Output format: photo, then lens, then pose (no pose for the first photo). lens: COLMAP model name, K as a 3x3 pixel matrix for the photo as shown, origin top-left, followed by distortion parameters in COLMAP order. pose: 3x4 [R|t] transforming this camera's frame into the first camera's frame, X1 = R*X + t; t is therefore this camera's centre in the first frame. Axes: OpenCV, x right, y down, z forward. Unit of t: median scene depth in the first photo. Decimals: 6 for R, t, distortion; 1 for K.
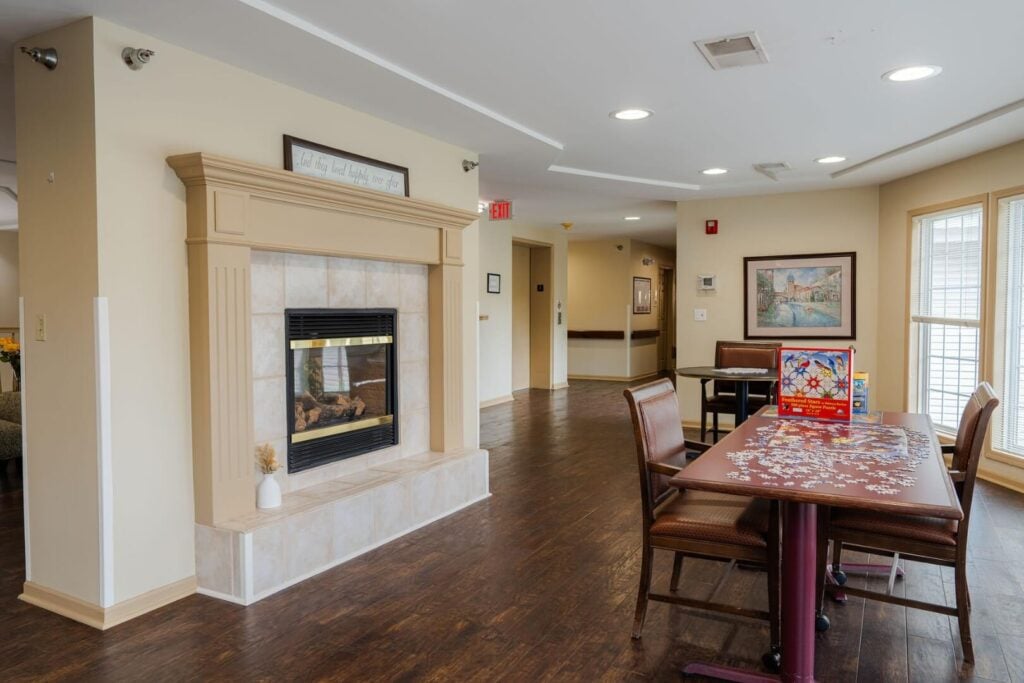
lens RADIAL K [[715.3, 0, 512.0], [0, 715.3, 341.5], [0, 0, 1]] dist [-0.005086, 0.000617]
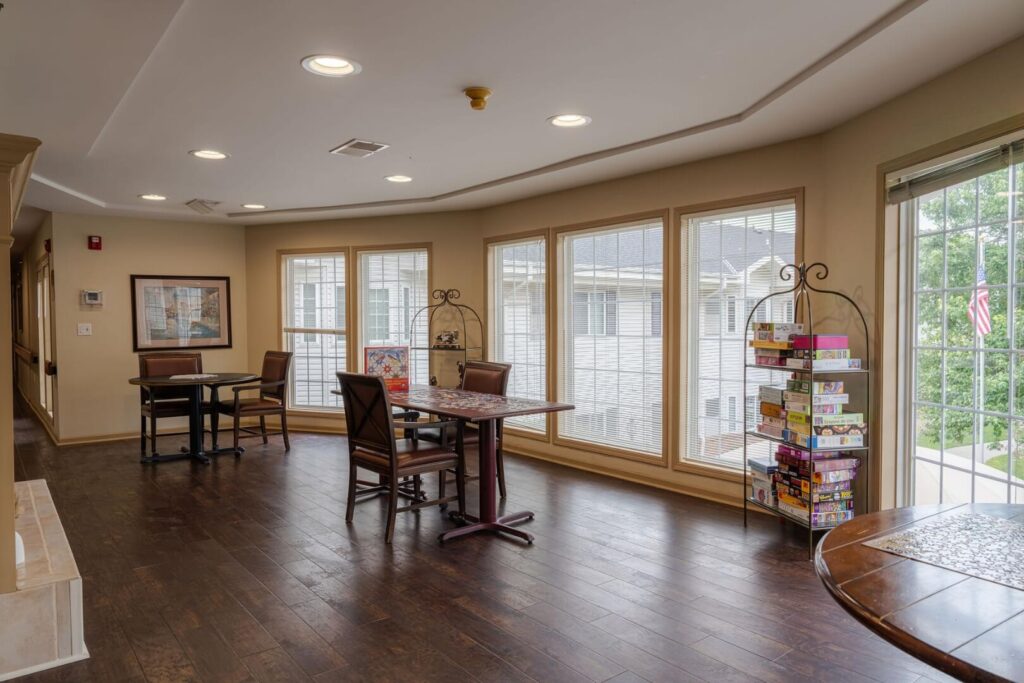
lens RADIAL K [[715.3, 0, 512.0], [0, 715.3, 341.5], [0, 0, 1]] dist [-0.005086, 0.000617]
pose [[0.372931, -0.026601, 0.927478, -0.523825], [0.046157, 0.998883, 0.010089, -0.003102], [-0.926710, 0.039047, 0.373742, 0.089741]]
